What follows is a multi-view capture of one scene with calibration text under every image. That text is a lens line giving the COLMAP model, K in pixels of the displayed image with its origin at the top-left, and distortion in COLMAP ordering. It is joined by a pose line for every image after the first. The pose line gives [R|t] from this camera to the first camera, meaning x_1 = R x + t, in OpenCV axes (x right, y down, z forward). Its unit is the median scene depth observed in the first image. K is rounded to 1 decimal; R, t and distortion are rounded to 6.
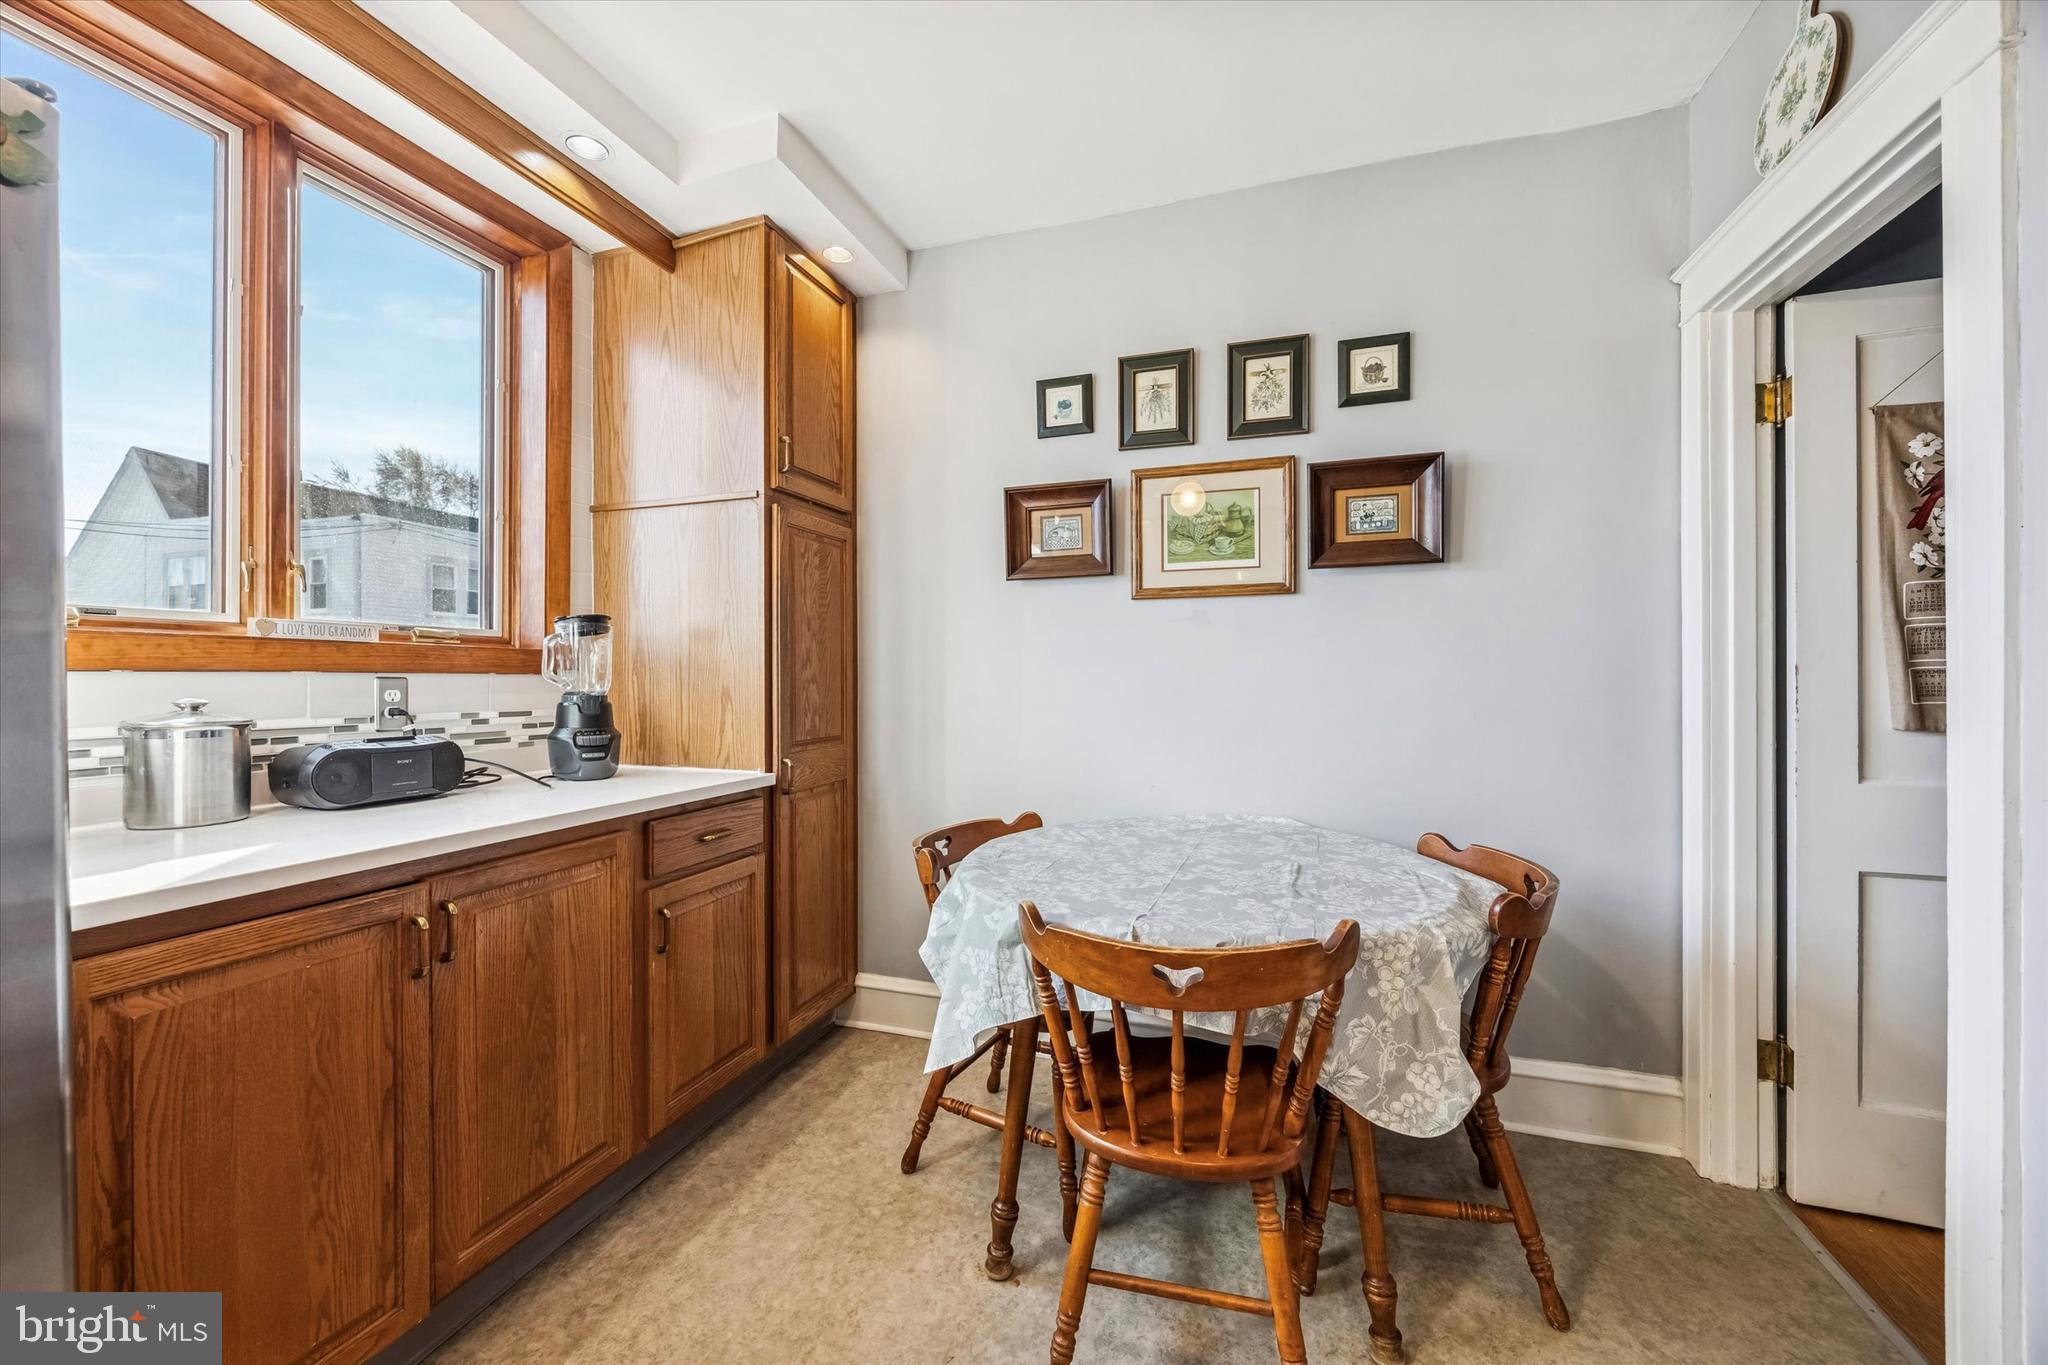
lens RADIAL K [[792.2, 0, 1018.1], [0, 792.2, 678.4], [0, 0, 1]] dist [-0.001485, 0.000046]
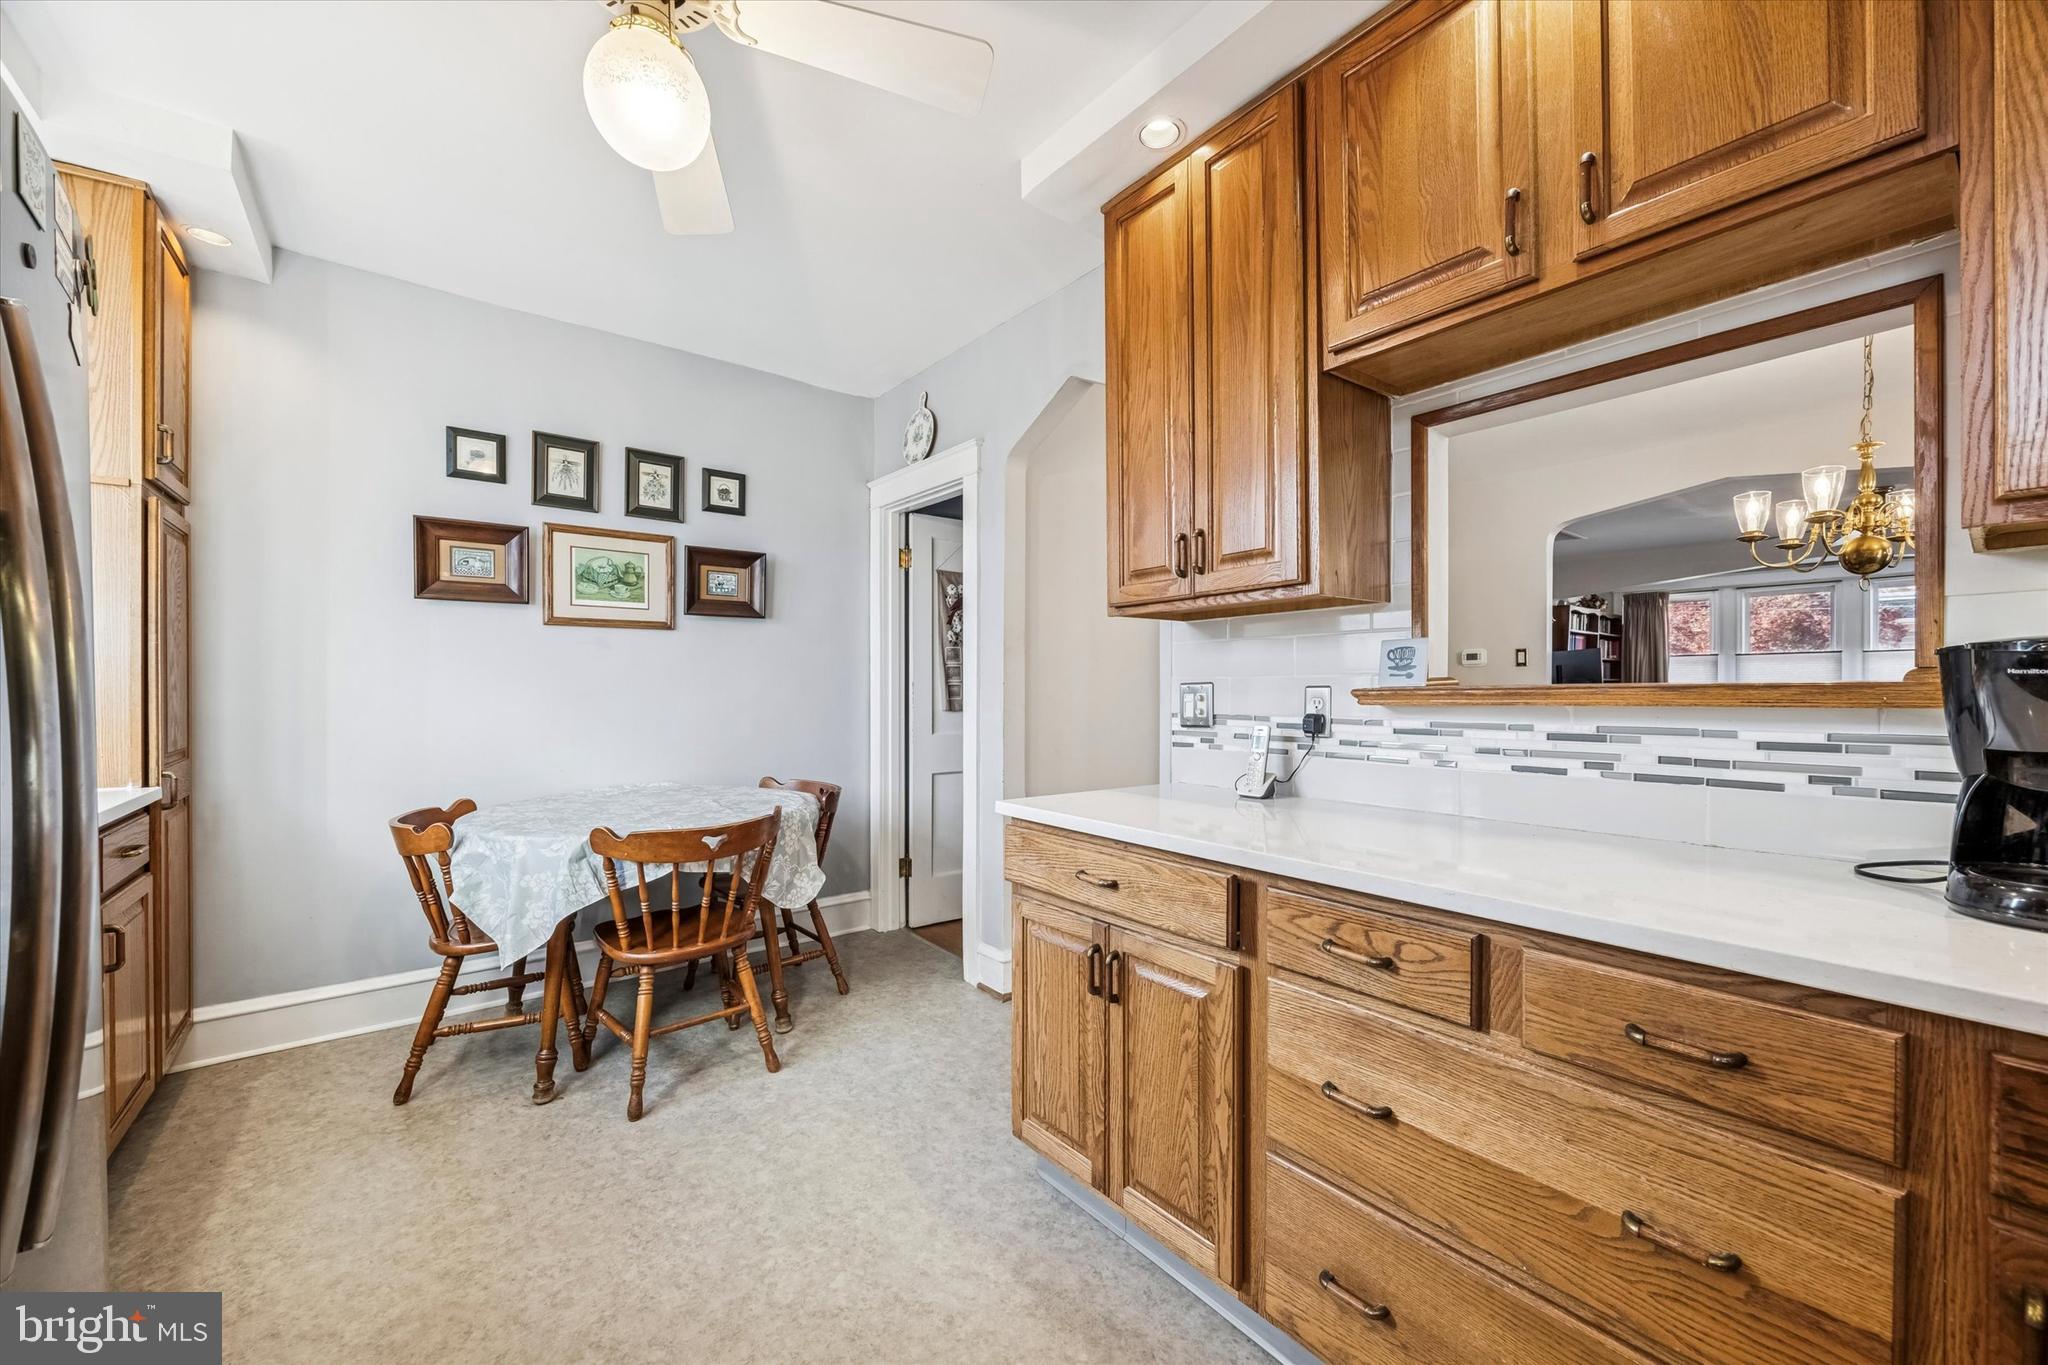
lens RADIAL K [[792.2, 0, 1018.1], [0, 792.2, 678.4], [0, 0, 1]] dist [-0.001485, 0.000046]
pose [[0.563822, 0.013724, 0.825783, -0.507227], [-0.002685, 0.999887, -0.014784, 0.003296], [-0.825892, 0.006119, 0.563795, -0.363492]]
